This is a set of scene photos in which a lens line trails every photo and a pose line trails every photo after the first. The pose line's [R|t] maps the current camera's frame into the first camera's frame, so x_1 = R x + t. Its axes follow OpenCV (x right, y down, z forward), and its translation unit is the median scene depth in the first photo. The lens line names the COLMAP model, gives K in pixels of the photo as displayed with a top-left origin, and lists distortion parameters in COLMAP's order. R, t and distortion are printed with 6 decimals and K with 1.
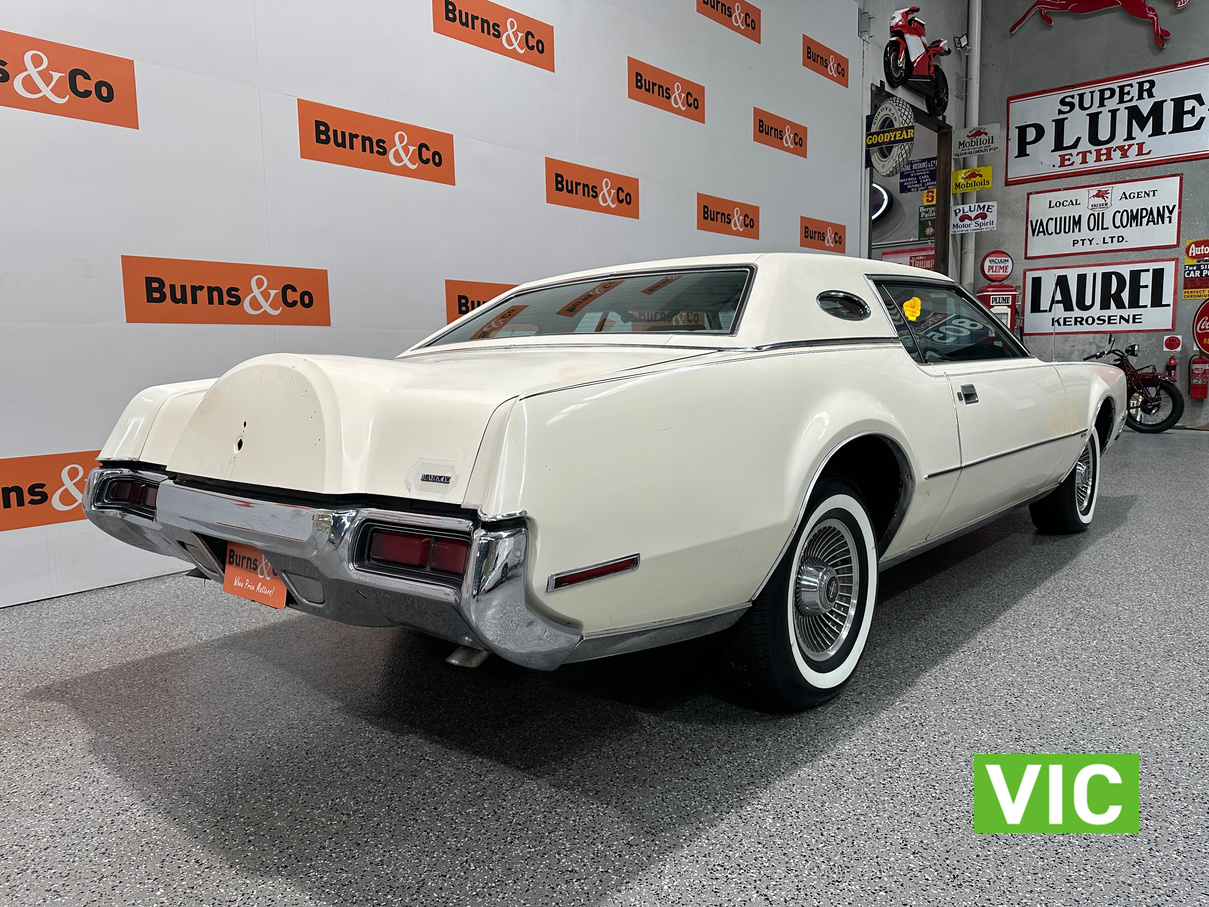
lens RADIAL K [[847.8, 0, 630.2], [0, 847.8, 441.7], [0, 0, 1]] dist [-0.008951, -0.033085]
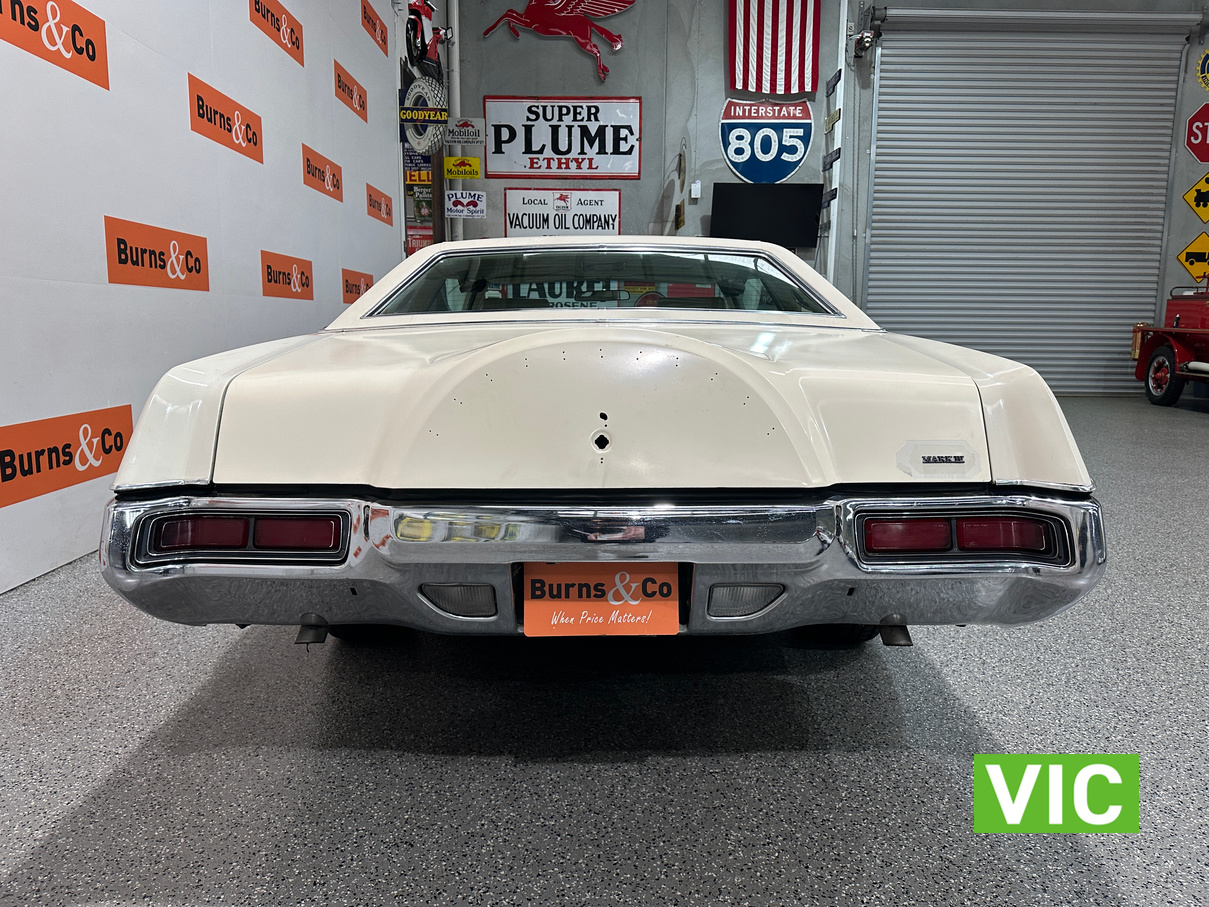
lens RADIAL K [[847.8, 0, 639.9], [0, 847.8, 428.5], [0, 0, 1]] dist [-0.008951, -0.033085]
pose [[0.742617, -0.042944, 0.668339, -0.155332], [0.033802, 0.999074, 0.026636, -0.004440], [-0.668863, 0.002811, 0.743380, 0.062833]]
